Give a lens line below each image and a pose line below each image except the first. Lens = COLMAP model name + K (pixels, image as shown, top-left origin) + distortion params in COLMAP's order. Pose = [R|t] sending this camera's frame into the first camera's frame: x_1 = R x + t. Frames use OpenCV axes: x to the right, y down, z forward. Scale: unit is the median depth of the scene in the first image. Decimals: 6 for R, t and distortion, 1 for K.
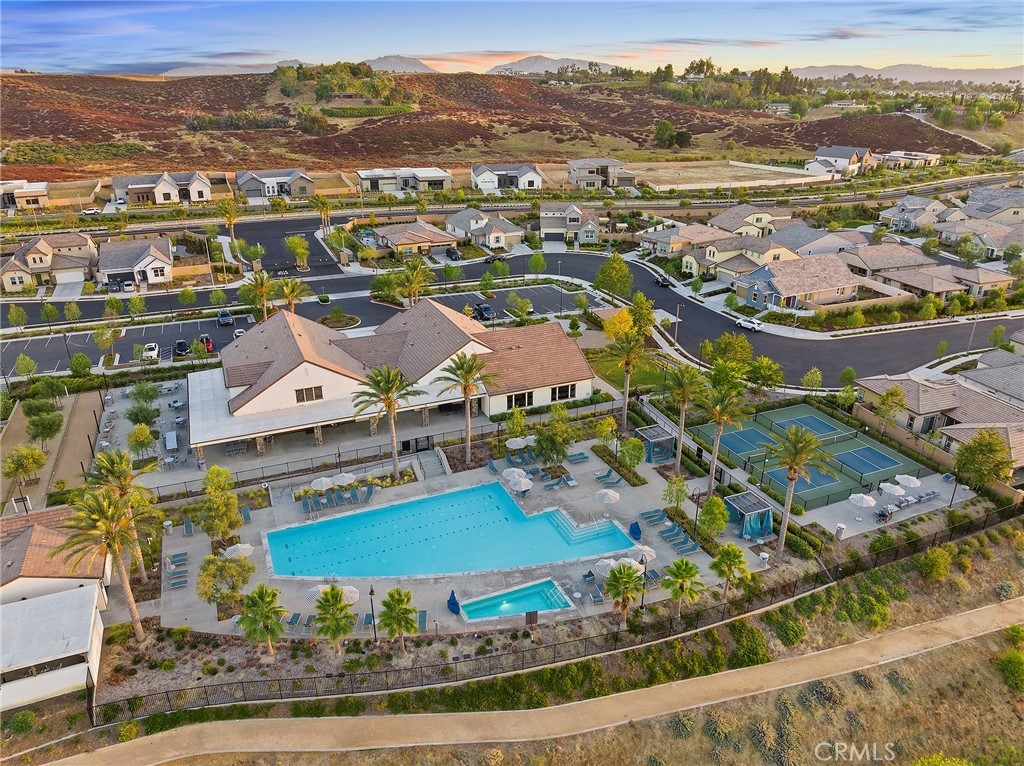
lens RADIAL K [[719.8, 0, 512.0], [0, 719.8, 383.0], [0, 0, 1]] dist [-0.032944, 0.001456]
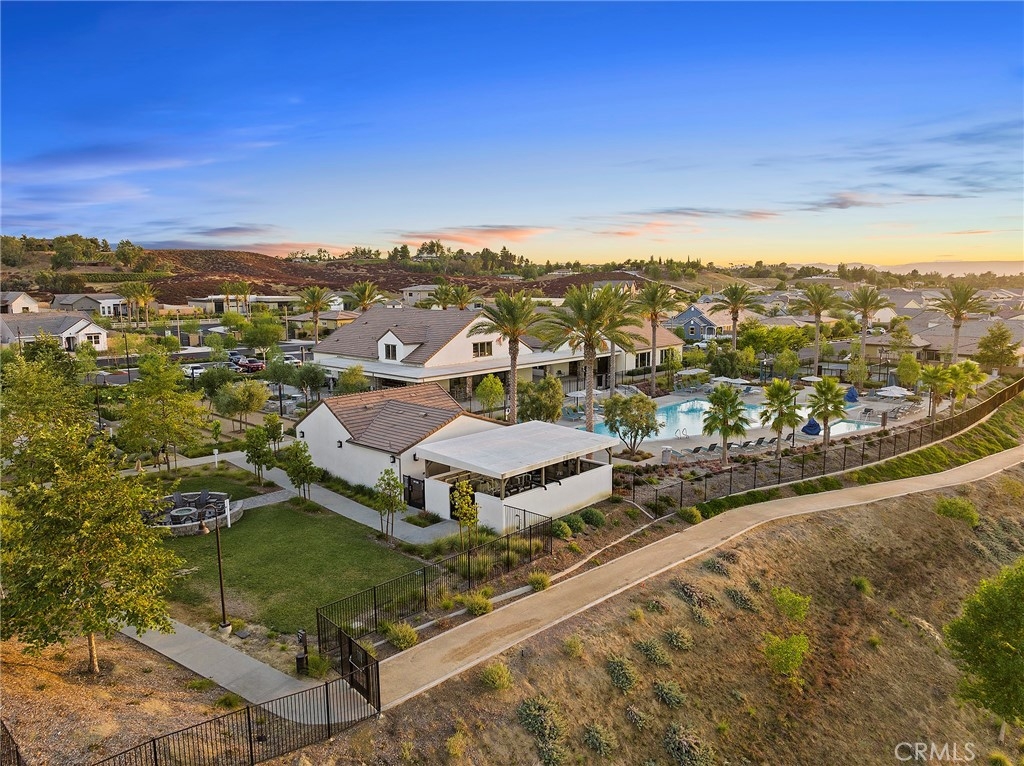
lens RADIAL K [[719.8, 0, 512.0], [0, 719.8, 383.0], [0, 0, 1]] dist [-0.032944, 0.001456]
pose [[0.919234, -0.063514, 0.388555, -0.112083], [0.161624, 0.960787, -0.225314, 0.051126], [-0.359008, 0.269916, 0.893453, 0.022400]]
